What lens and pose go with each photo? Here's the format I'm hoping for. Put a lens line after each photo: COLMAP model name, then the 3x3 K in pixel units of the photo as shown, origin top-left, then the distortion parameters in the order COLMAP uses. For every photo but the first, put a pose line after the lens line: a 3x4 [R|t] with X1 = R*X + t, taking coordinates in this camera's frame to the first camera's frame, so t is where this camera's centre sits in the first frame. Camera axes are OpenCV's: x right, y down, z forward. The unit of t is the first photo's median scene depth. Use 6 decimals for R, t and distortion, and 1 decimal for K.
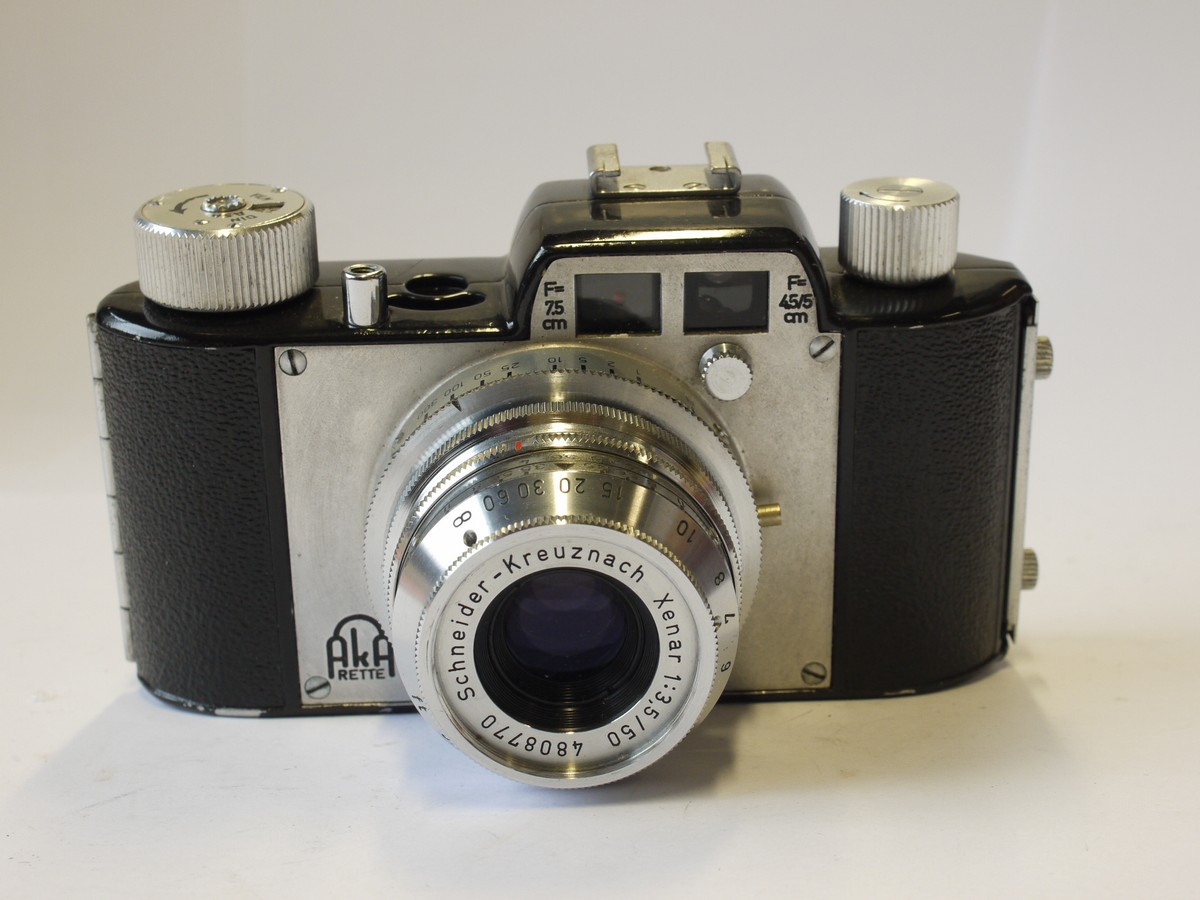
lens RADIAL K [[2052.8, 0, 598.5], [0, 2052.8, 453.1], [0, 0, 1]] dist [-0.117028, 0.000000]
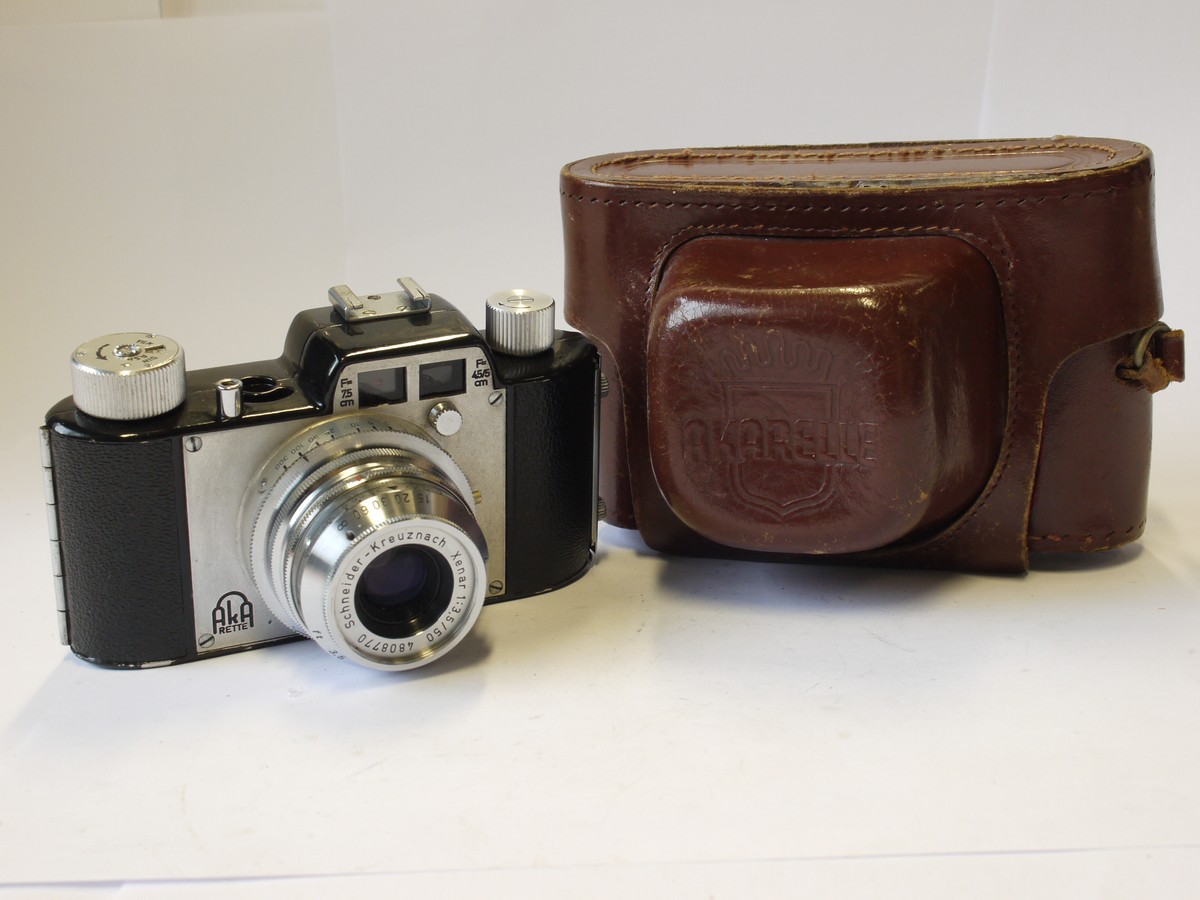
lens RADIAL K [[2052.8, 0, 600.7], [0, 2052.8, 447.8], [0, 0, 1]] dist [-0.117028, 0.000000]
pose [[0.923777, -0.122373, 0.362851, -0.441552], [0.109938, 0.992426, 0.054811, -0.095097], [-0.366810, -0.010742, 0.930234, -0.639850]]
